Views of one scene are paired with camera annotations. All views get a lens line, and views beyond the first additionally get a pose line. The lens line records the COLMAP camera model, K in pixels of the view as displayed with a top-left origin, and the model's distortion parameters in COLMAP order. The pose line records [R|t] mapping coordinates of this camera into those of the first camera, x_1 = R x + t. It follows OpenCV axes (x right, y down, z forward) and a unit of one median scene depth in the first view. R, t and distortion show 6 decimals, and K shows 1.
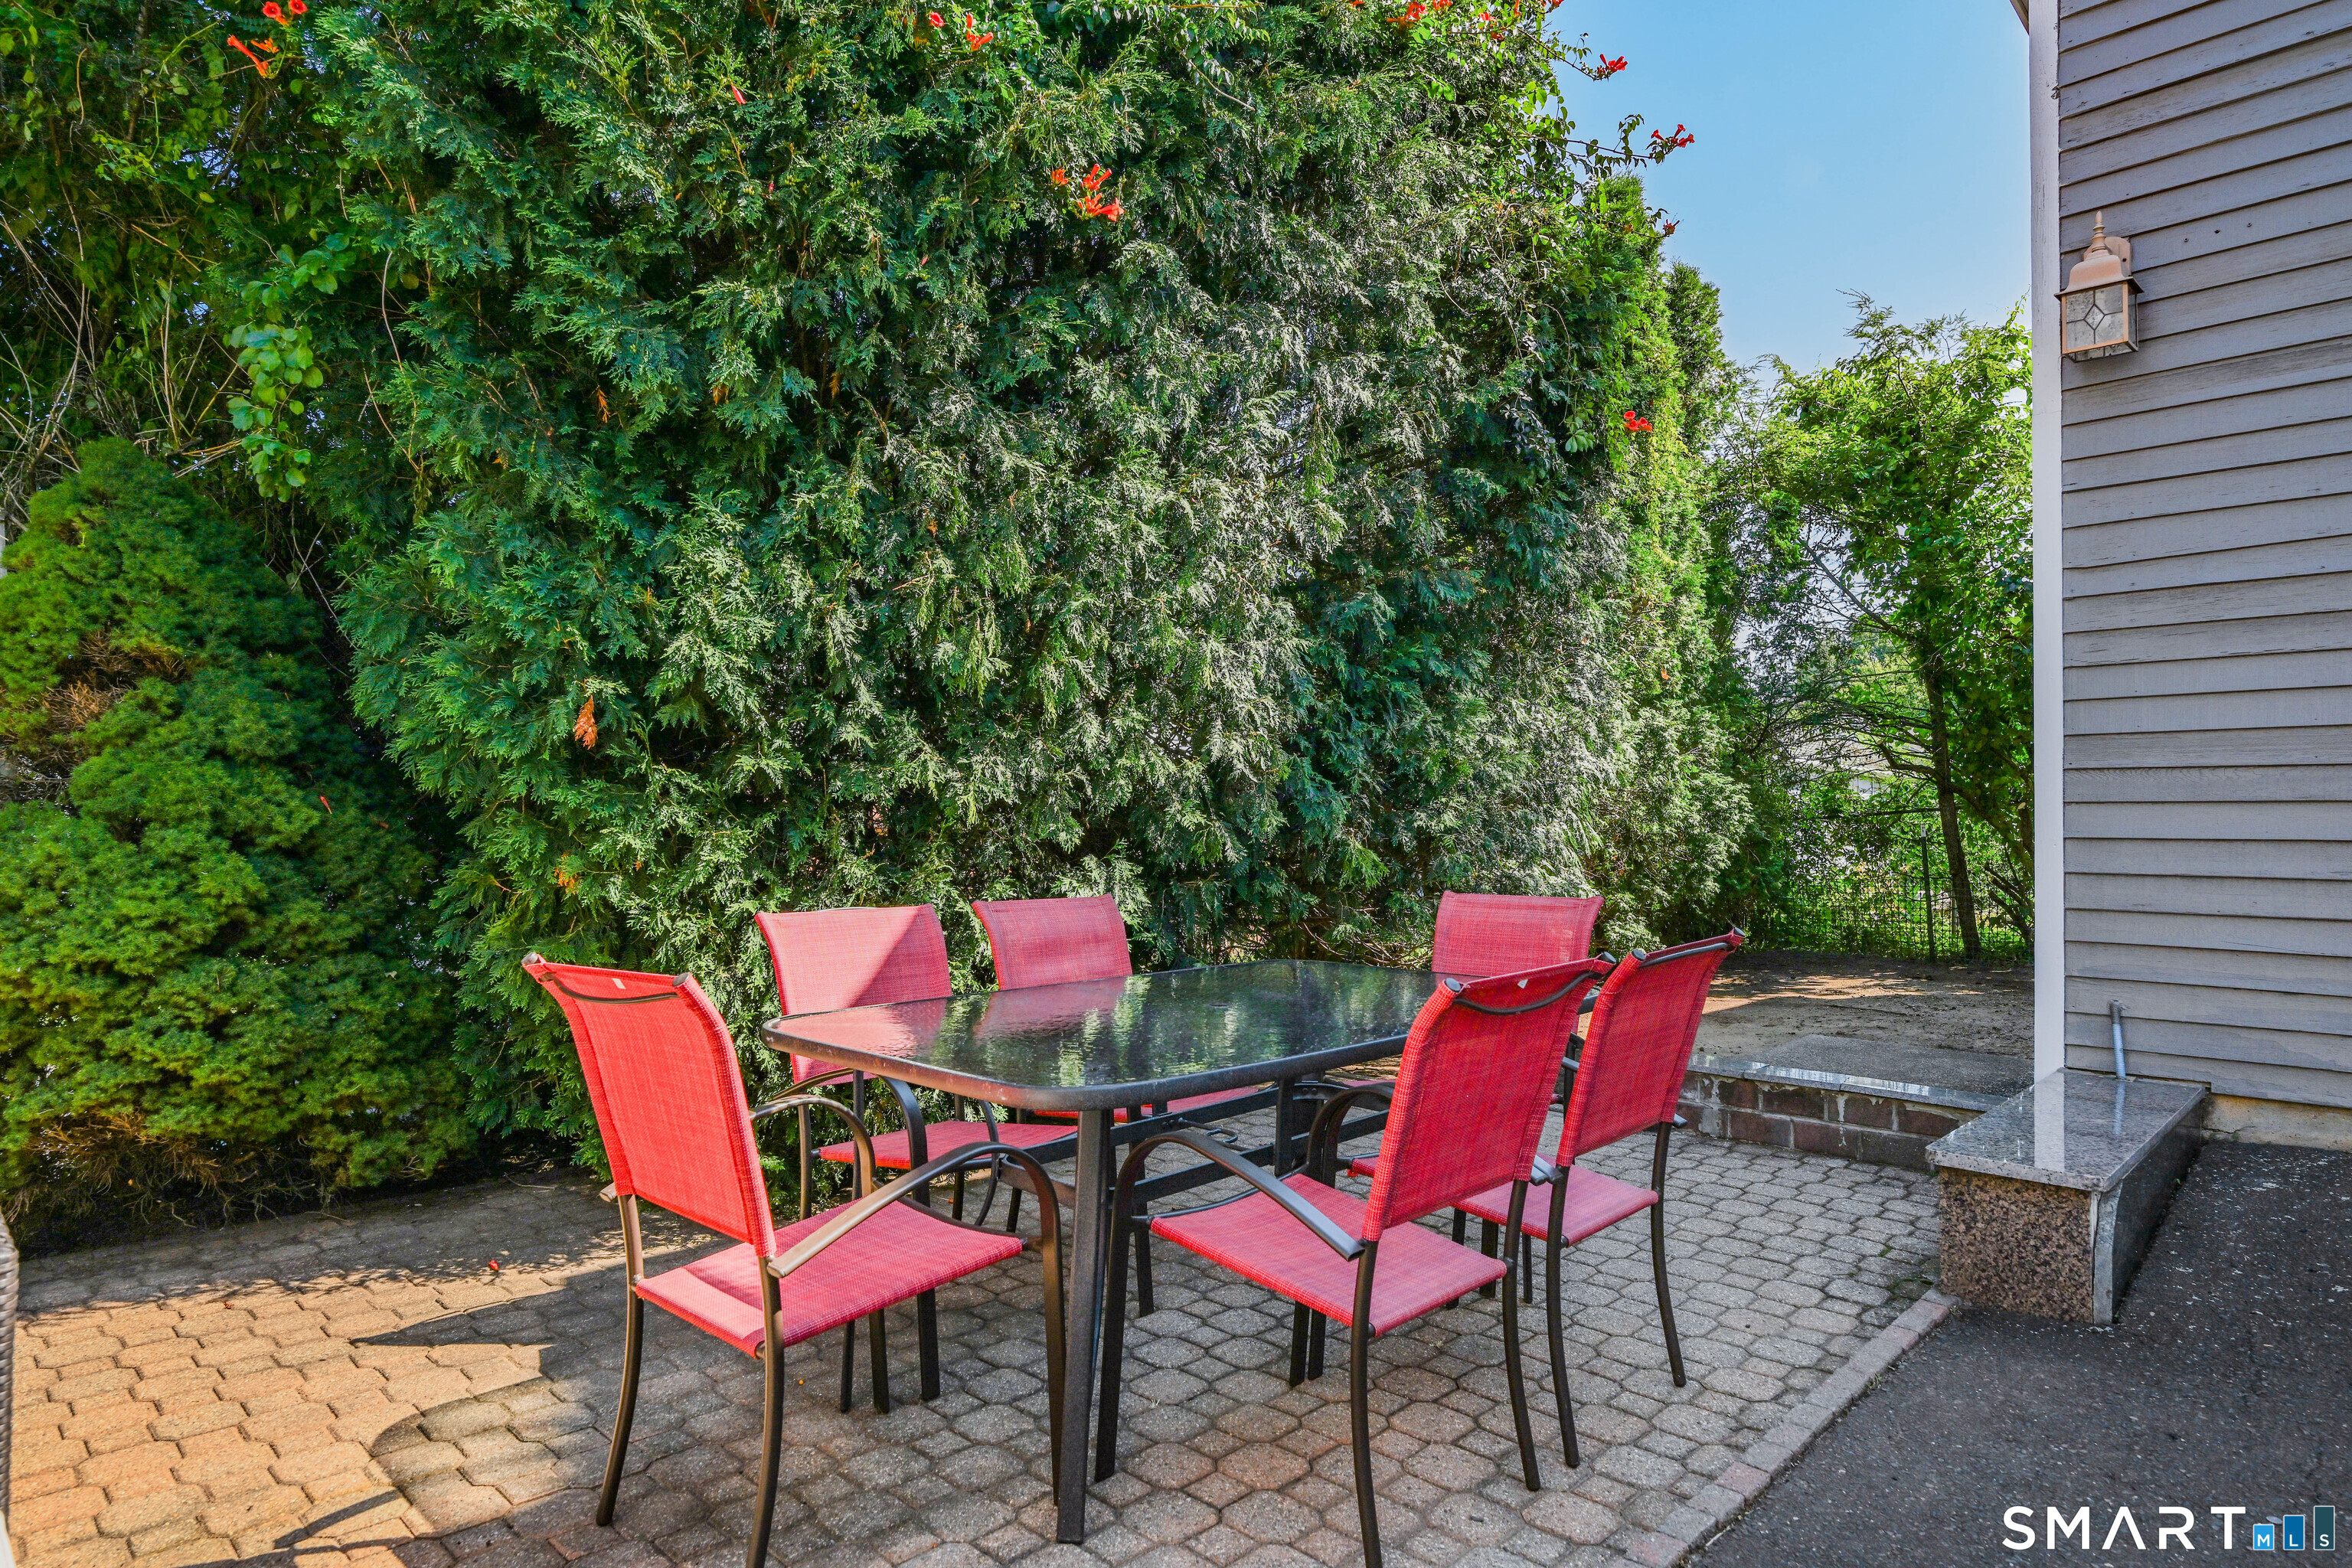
lens RADIAL K [[1318.2, 0, 1167.0], [0, 1318.2, 794.0], [0, 0, 1]] dist [0.003549, 0.001159]
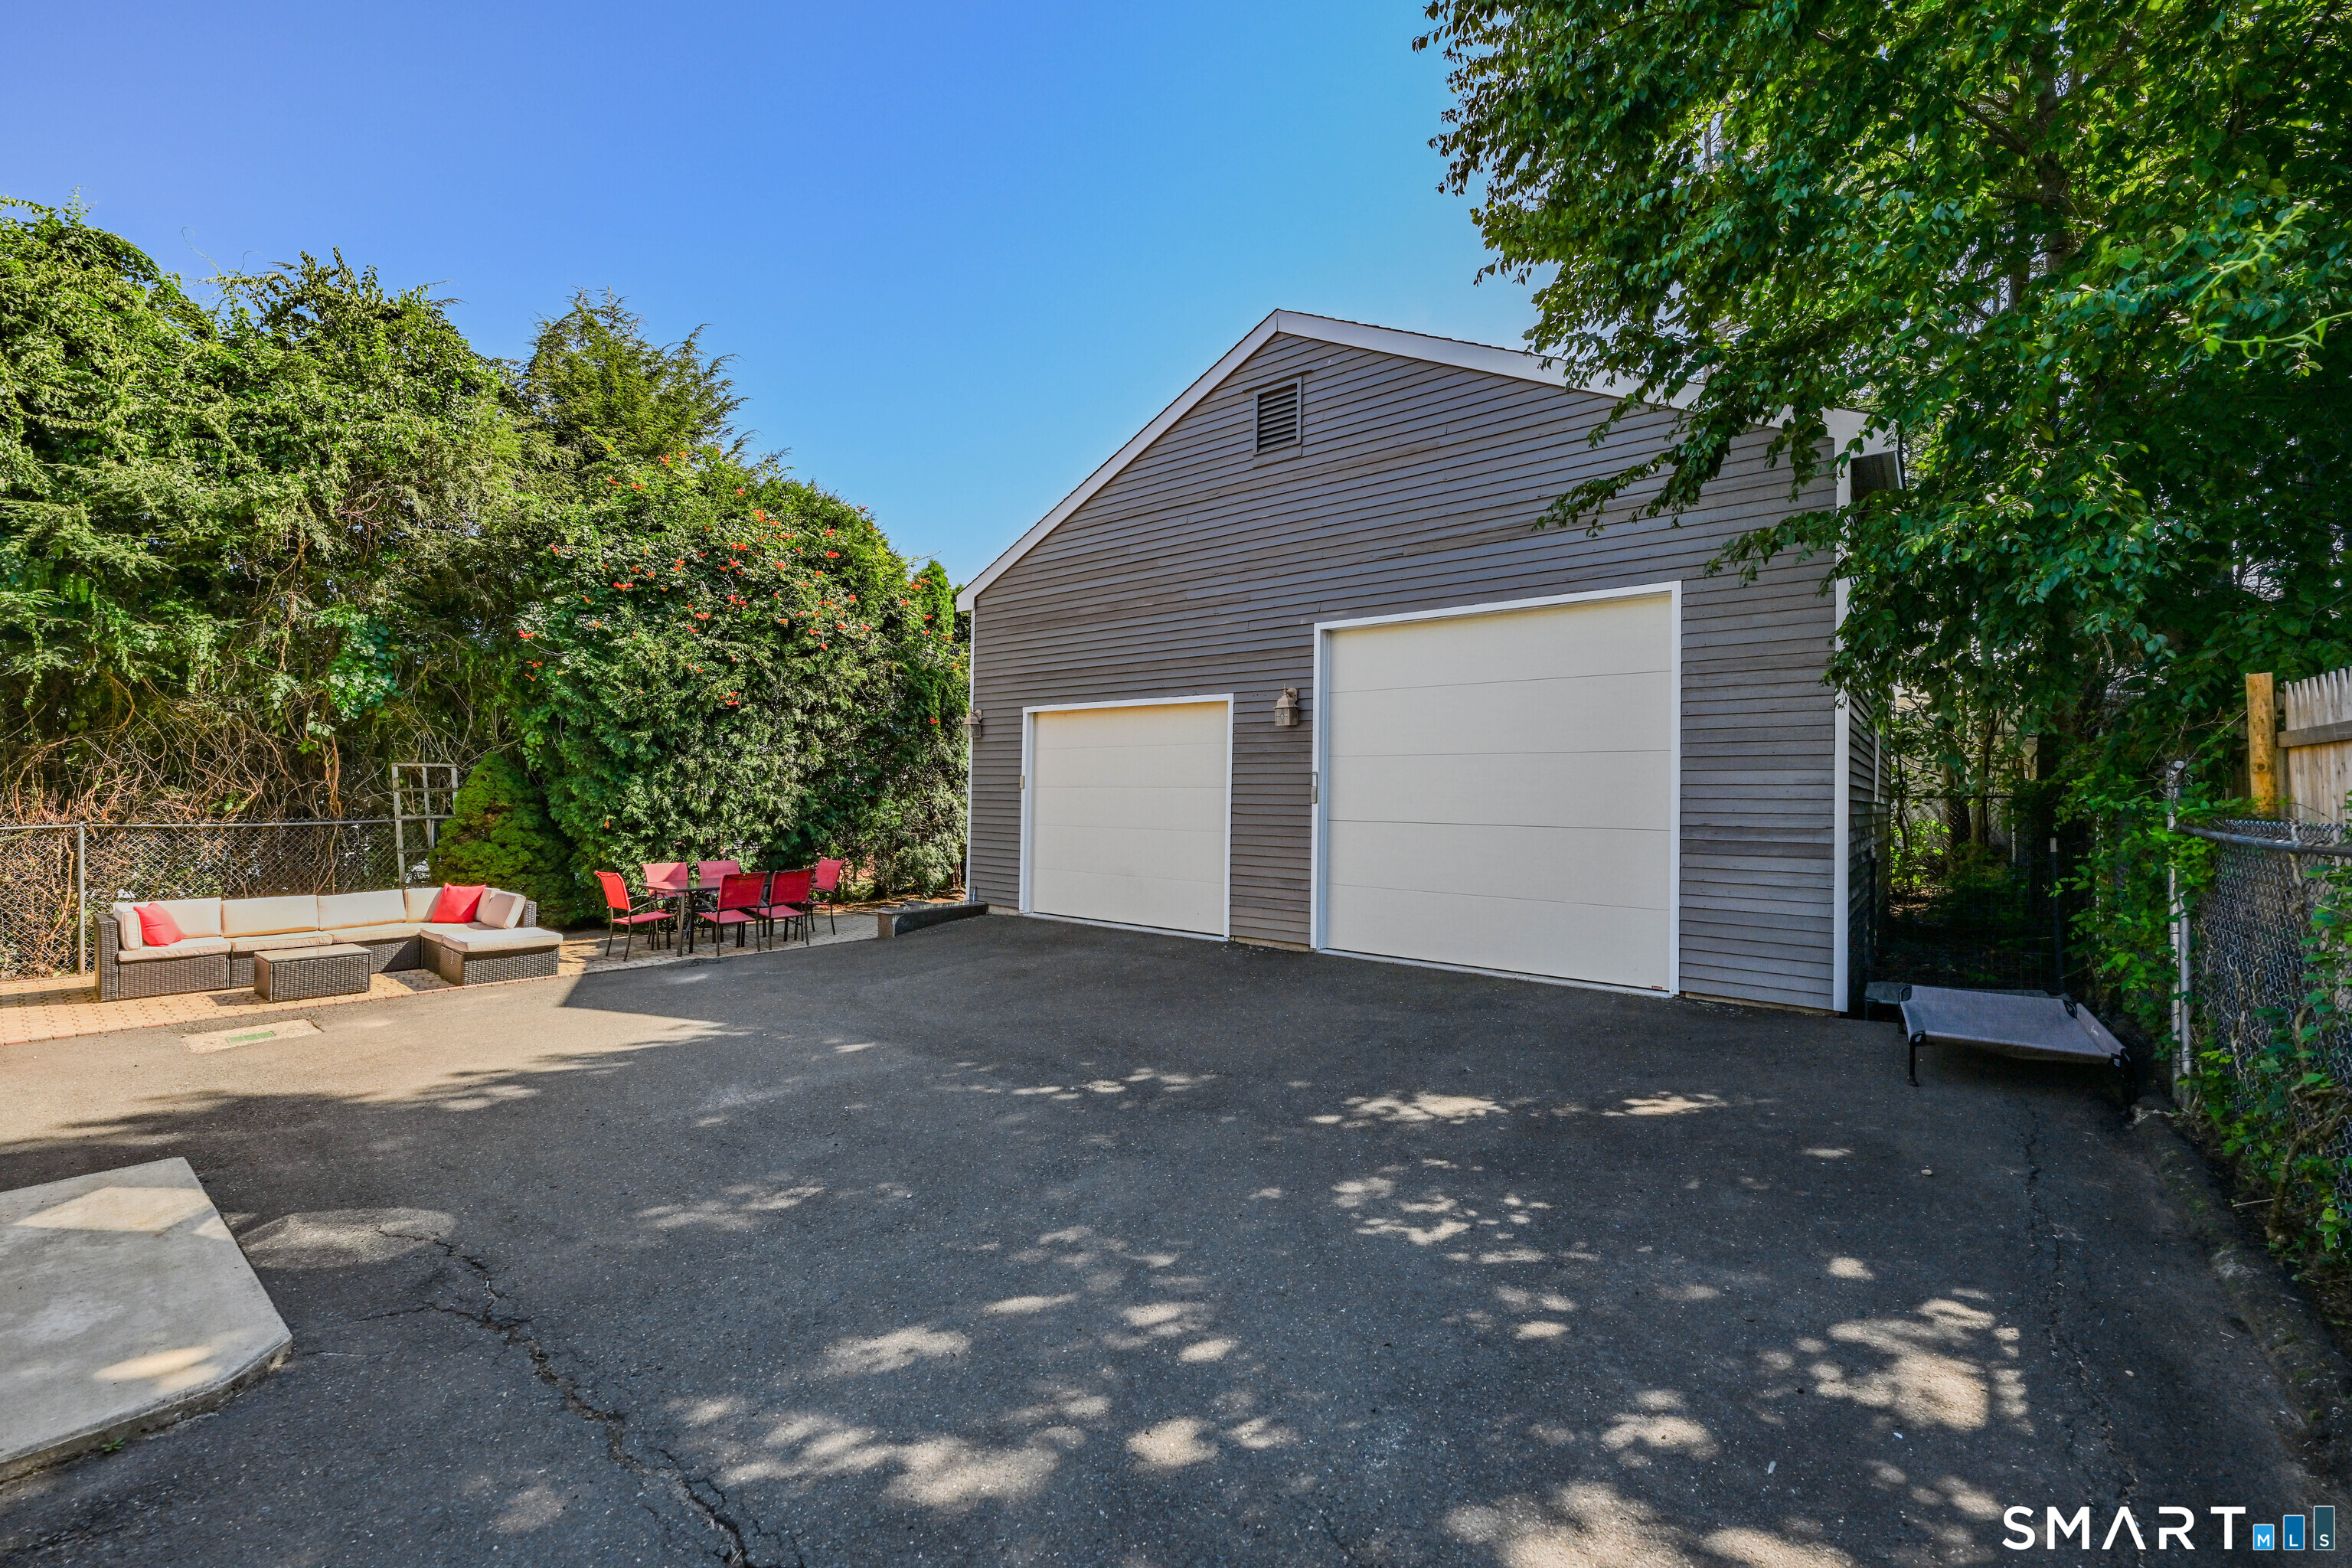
lens RADIAL K [[931.2, 0, 1175.2], [0, 931.2, 790.2], [0, 0, 1]] dist [-0.002544, 0.000350]
pose [[0.992872, 0.009969, 0.118770, 1.069324], [-0.011775, 0.999825, 0.014511, -0.222426], [-0.118605, -0.015806, 0.992816, -2.302589]]
